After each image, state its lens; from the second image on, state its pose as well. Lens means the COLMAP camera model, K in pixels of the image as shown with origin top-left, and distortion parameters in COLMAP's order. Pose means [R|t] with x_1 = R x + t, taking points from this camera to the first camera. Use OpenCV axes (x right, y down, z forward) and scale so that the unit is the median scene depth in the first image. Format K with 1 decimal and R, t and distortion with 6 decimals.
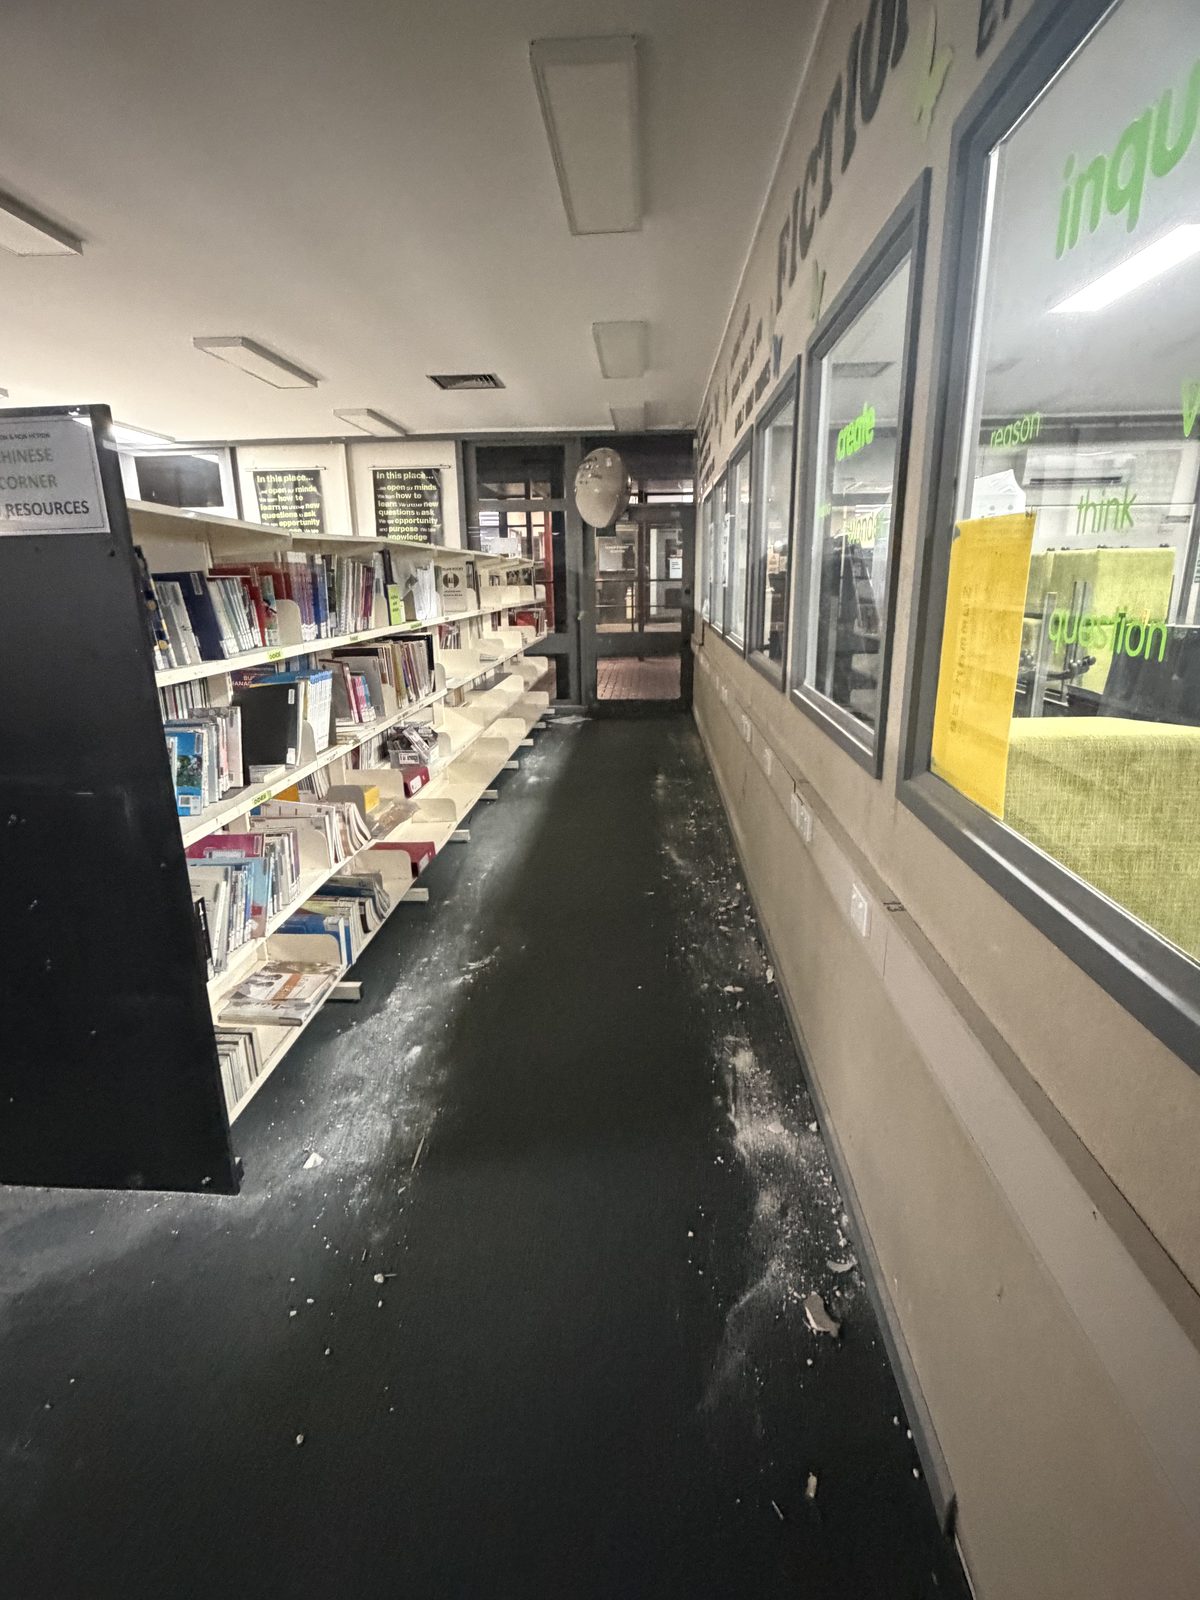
lens RADIAL K [[815.8, 0, 600.0], [0, 815.8, 800.0], [0, 0, 1]] dist [0.001334, 0.000335]
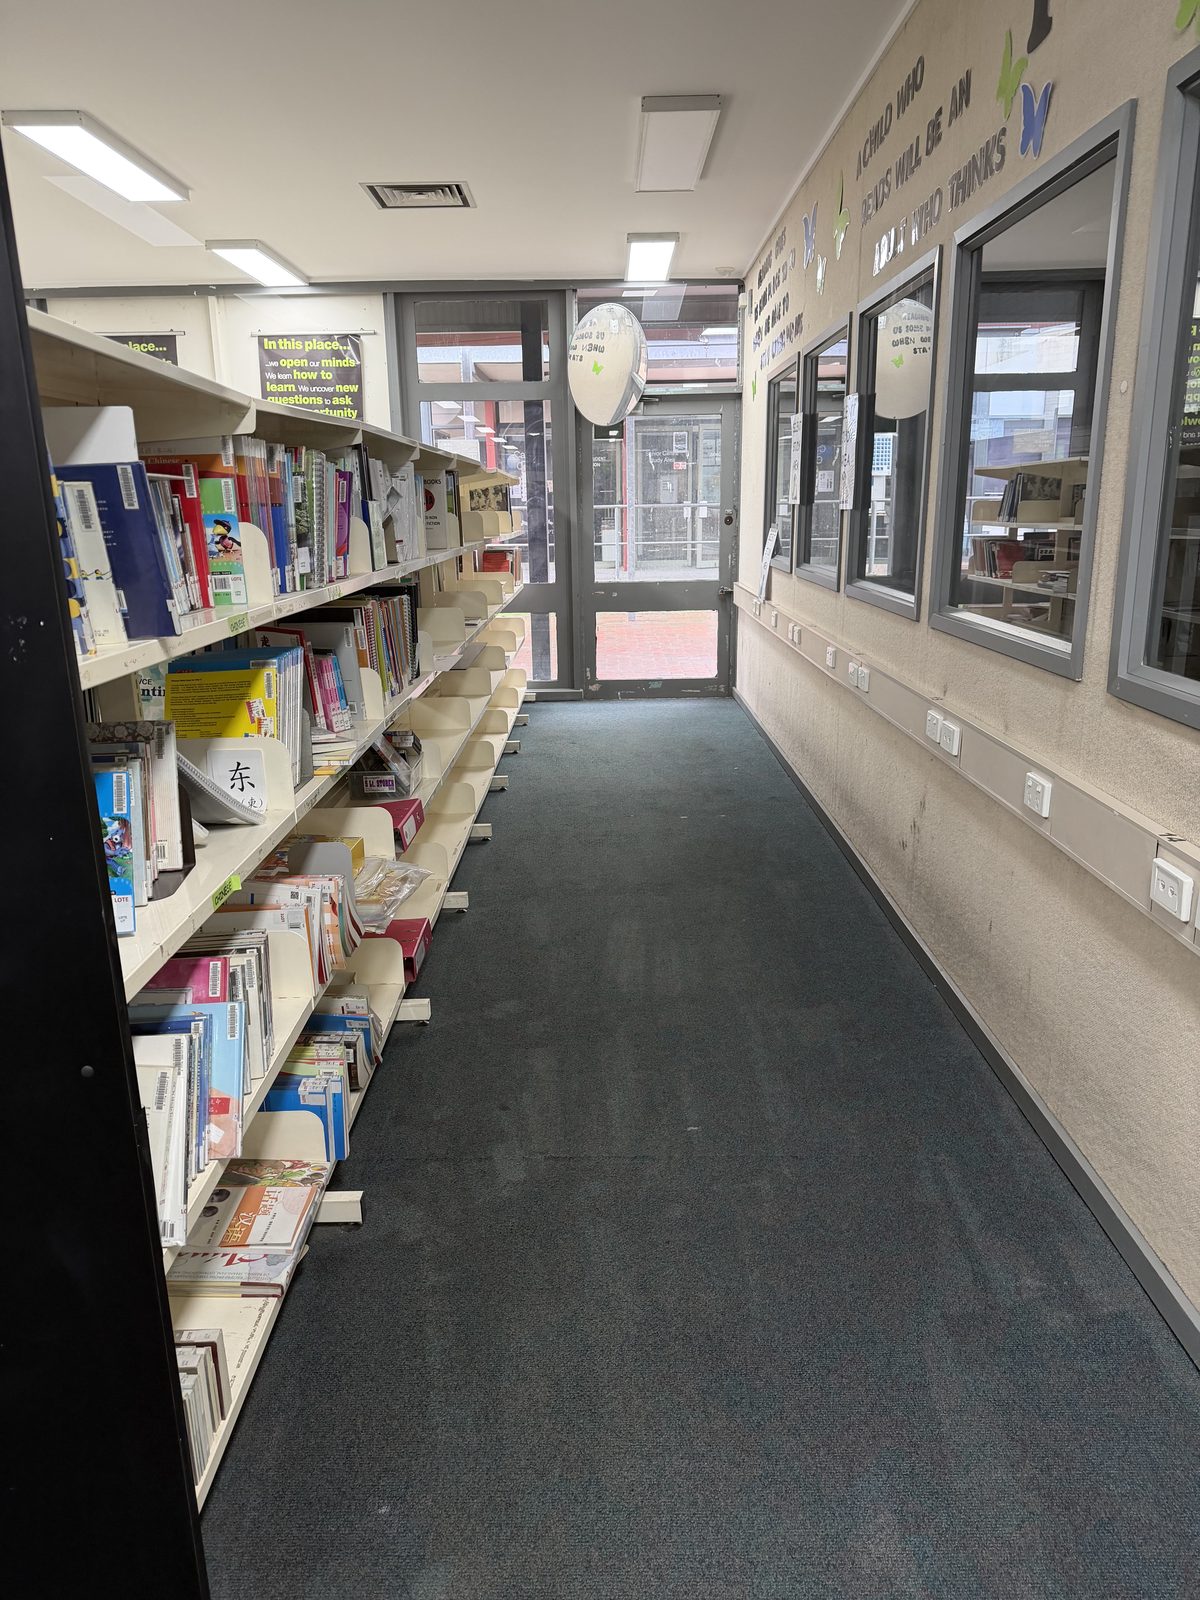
lens RADIAL K [[1130.2, 0, 600.0], [0, 1130.2, 800.0], [0, 0, 1]] dist [0.102876, -0.157944]
pose [[0.998796, -0.014633, 0.046820, -0.130077], [0.015144, 0.999829, -0.010587, -0.032287], [-0.046657, 0.011283, 0.998847, 0.152455]]
